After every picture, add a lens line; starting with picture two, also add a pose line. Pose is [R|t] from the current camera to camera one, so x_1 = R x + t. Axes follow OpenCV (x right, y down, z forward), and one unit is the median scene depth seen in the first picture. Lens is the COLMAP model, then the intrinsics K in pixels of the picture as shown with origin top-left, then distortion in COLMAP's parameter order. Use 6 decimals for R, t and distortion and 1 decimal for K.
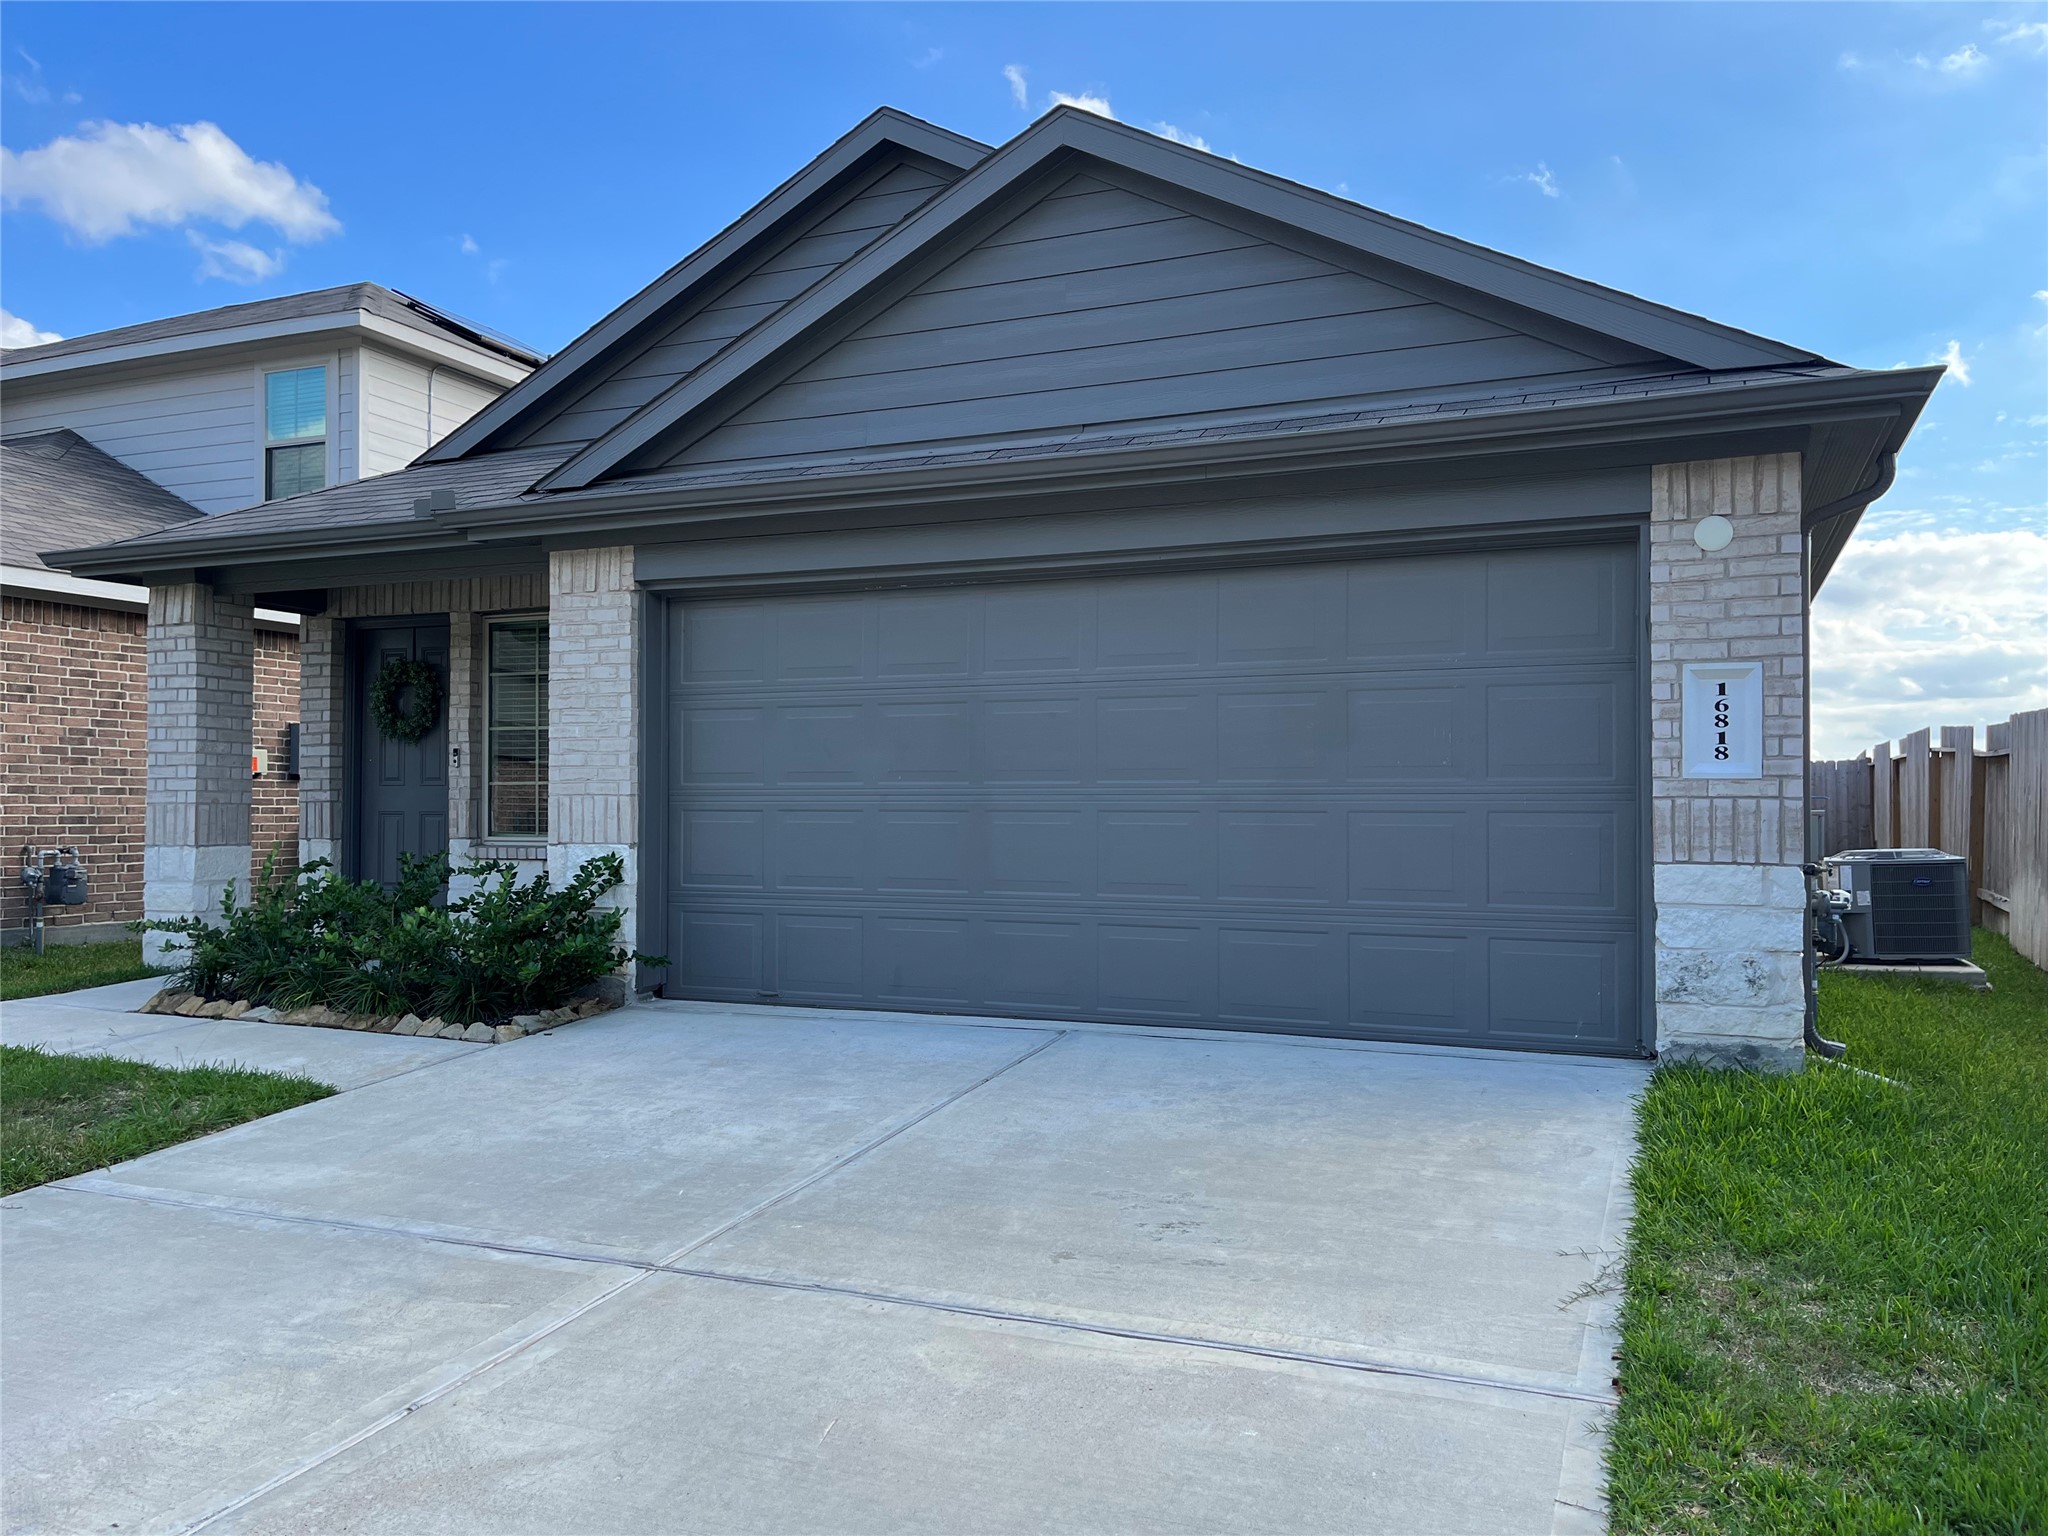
lens RADIAL K [[1540.1, 0, 1043.8], [0, 1540.1, 774.2], [0, 0, 1]] dist [0.054633, -0.056500]
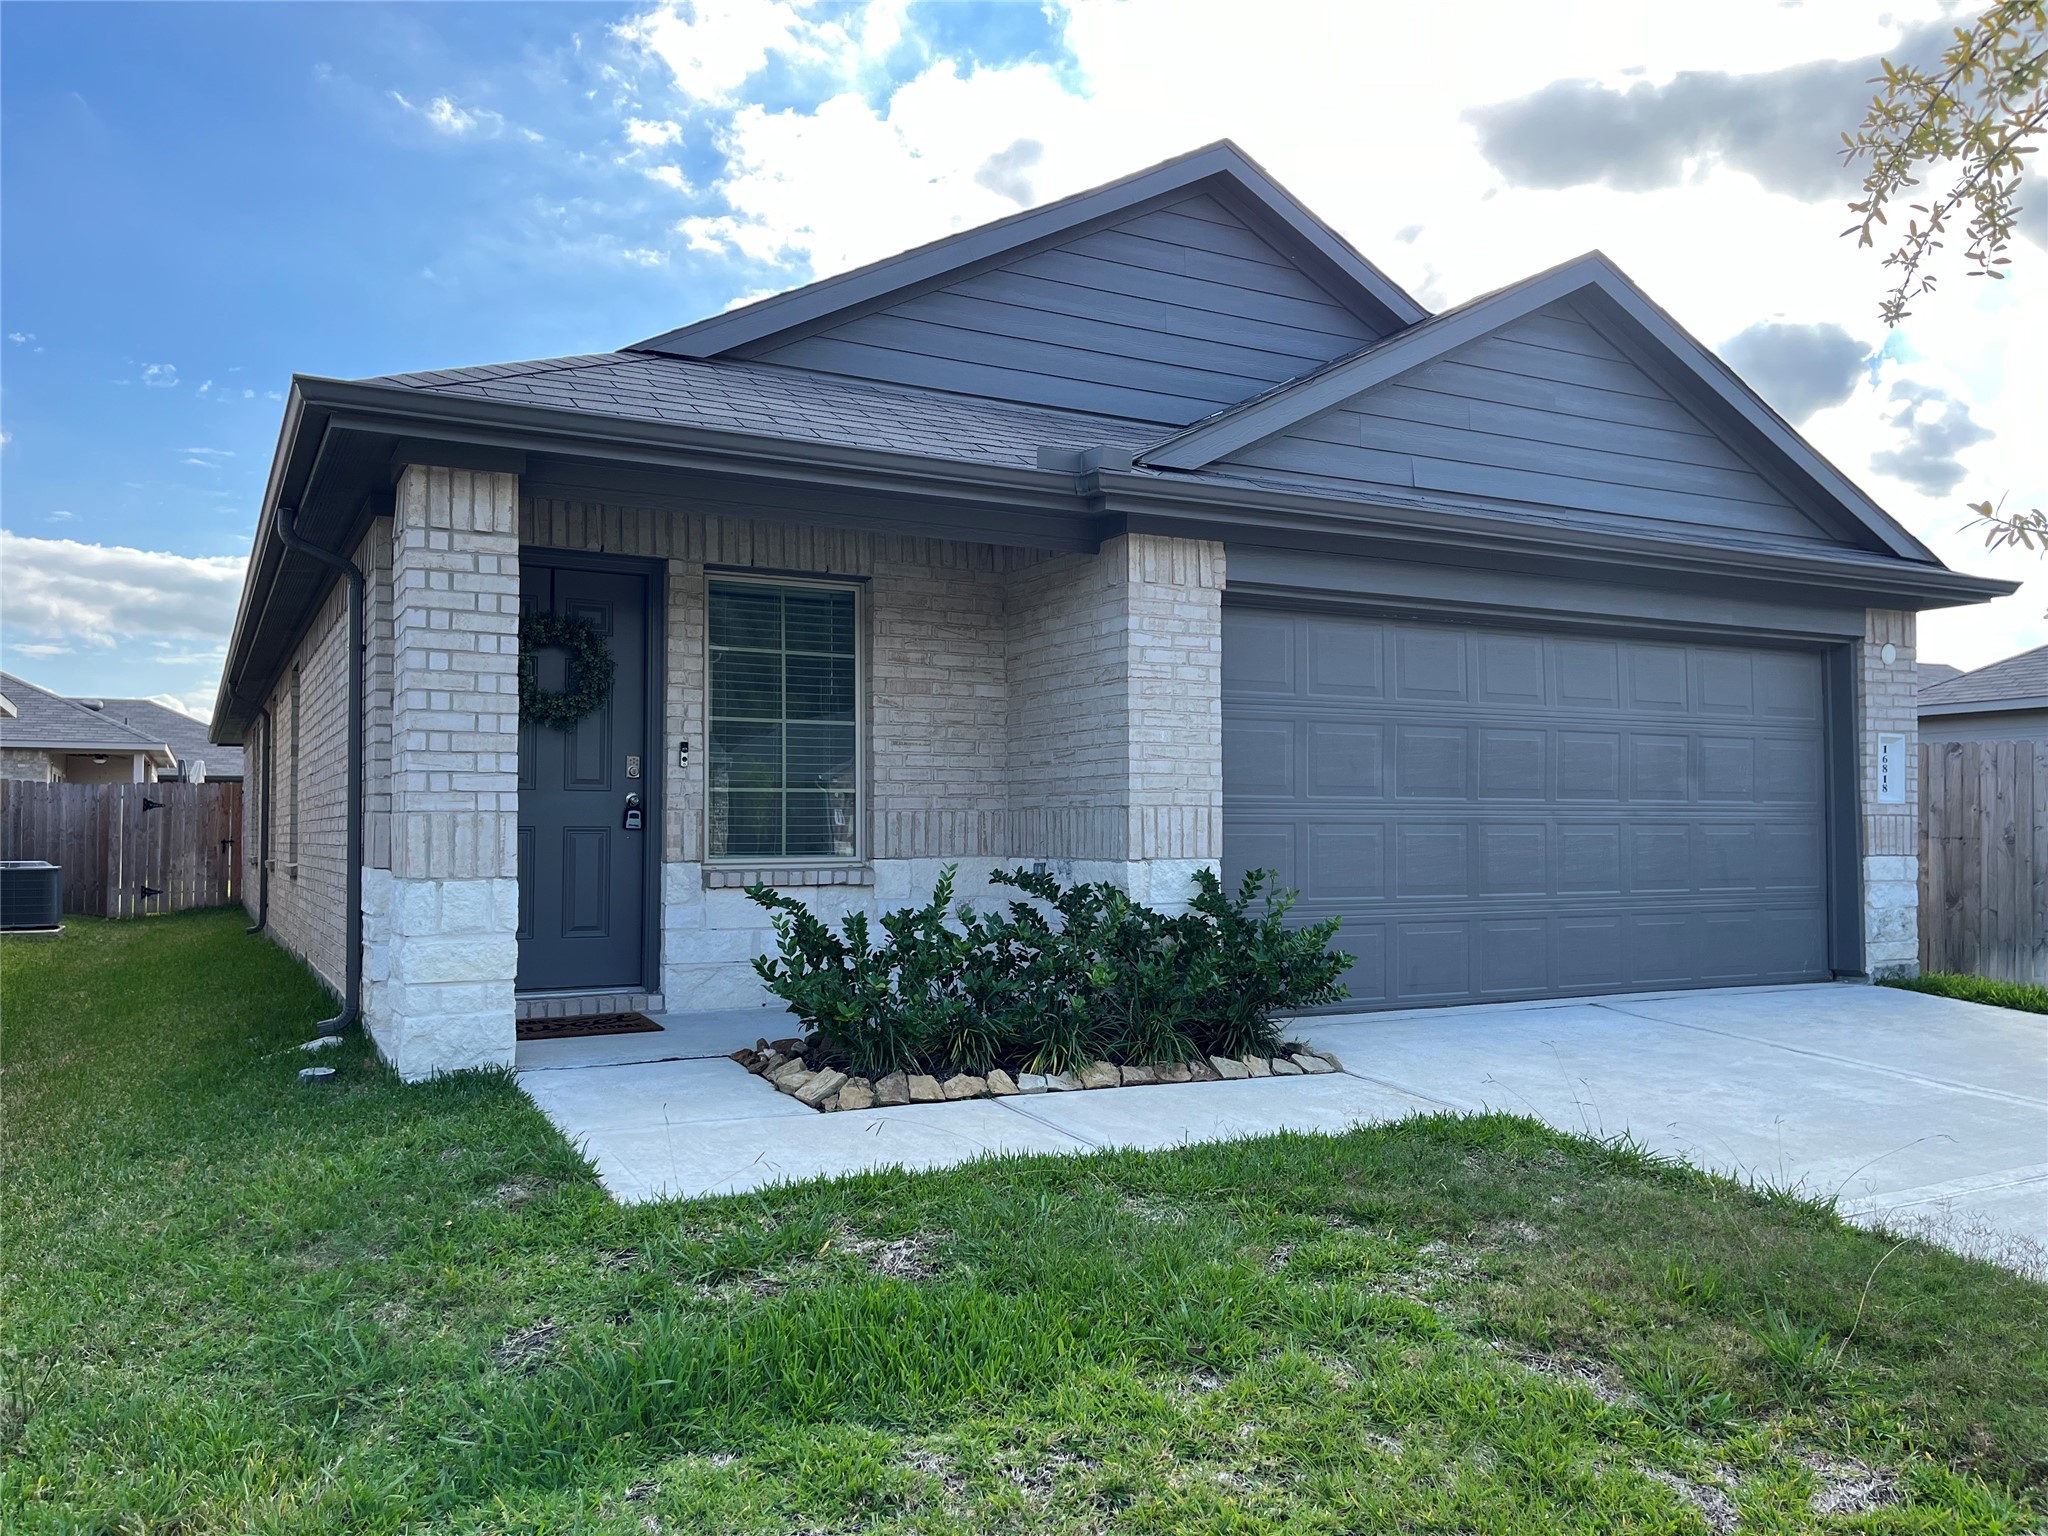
lens RADIAL K [[1543.4, 0, 1032.6], [0, 1543.4, 778.9], [0, 0, 1]] dist [0.082633, -0.115527]
pose [[0.630470, 0.024444, 0.775828, -1.055061], [-0.014842, 0.999701, -0.019437, 0.016465], [-0.776071, 0.000739, 0.630645, 0.487879]]
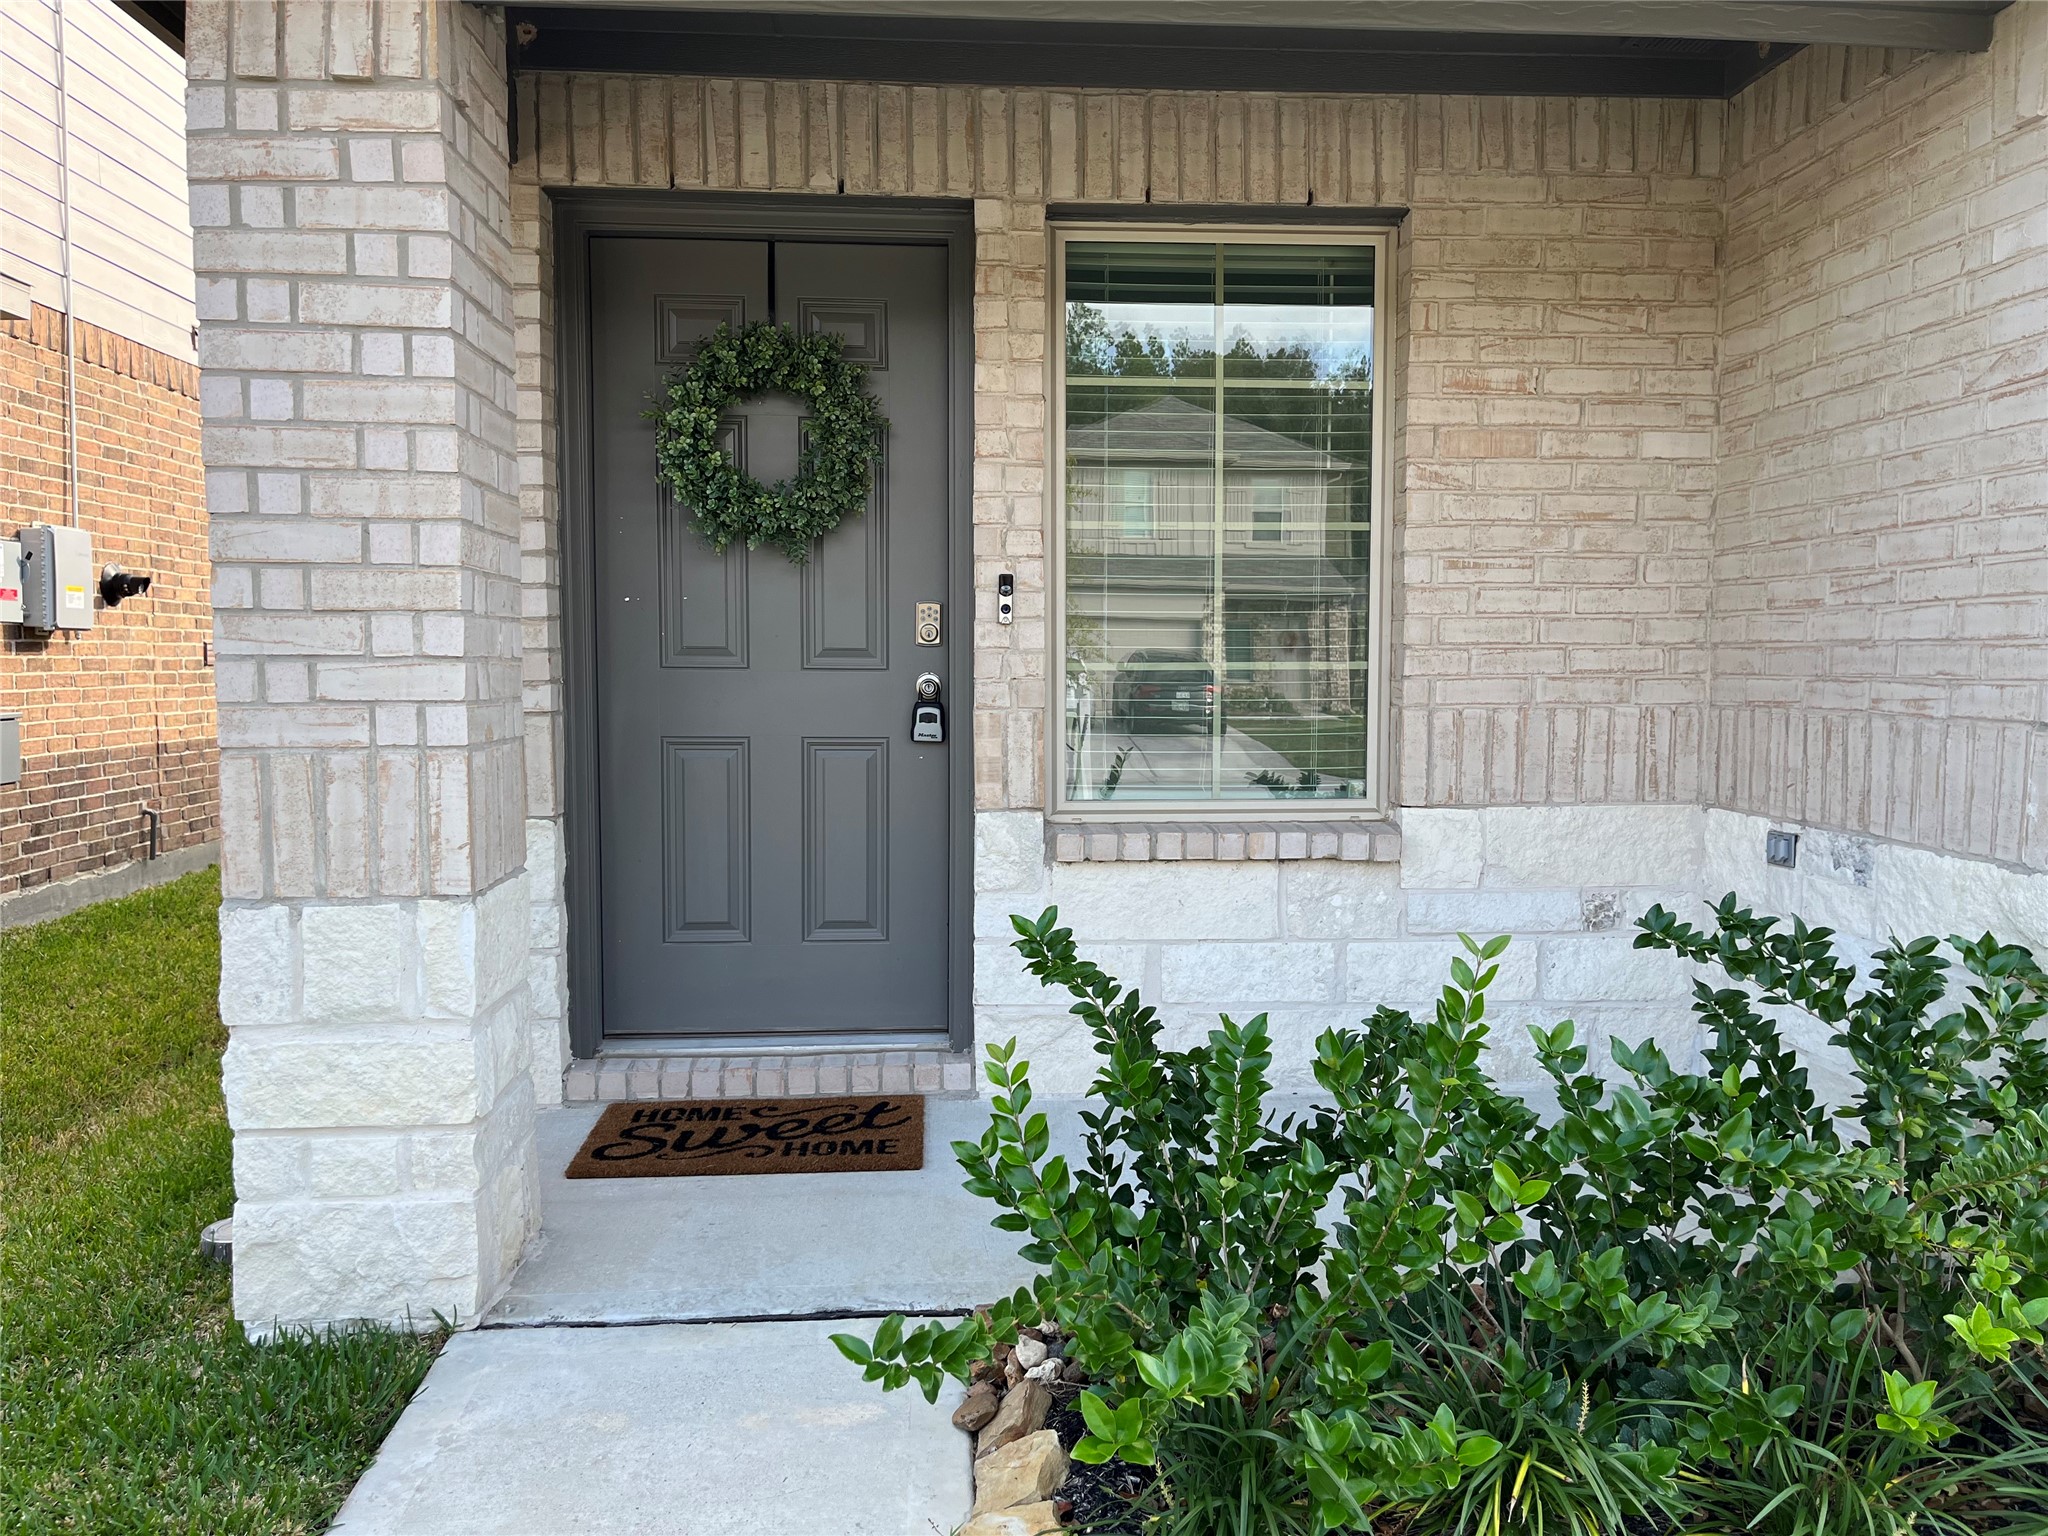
lens RADIAL K [[1540.1, 0, 1043.8], [0, 1540.1, 774.2], [0, 0, 1]] dist [0.054633, -0.056500]
pose [[0.896861, -0.034456, 0.440969, -0.664081], [-0.009584, 0.995213, 0.097255, -0.005721], [-0.442209, -0.091451, 0.892237, 0.810028]]
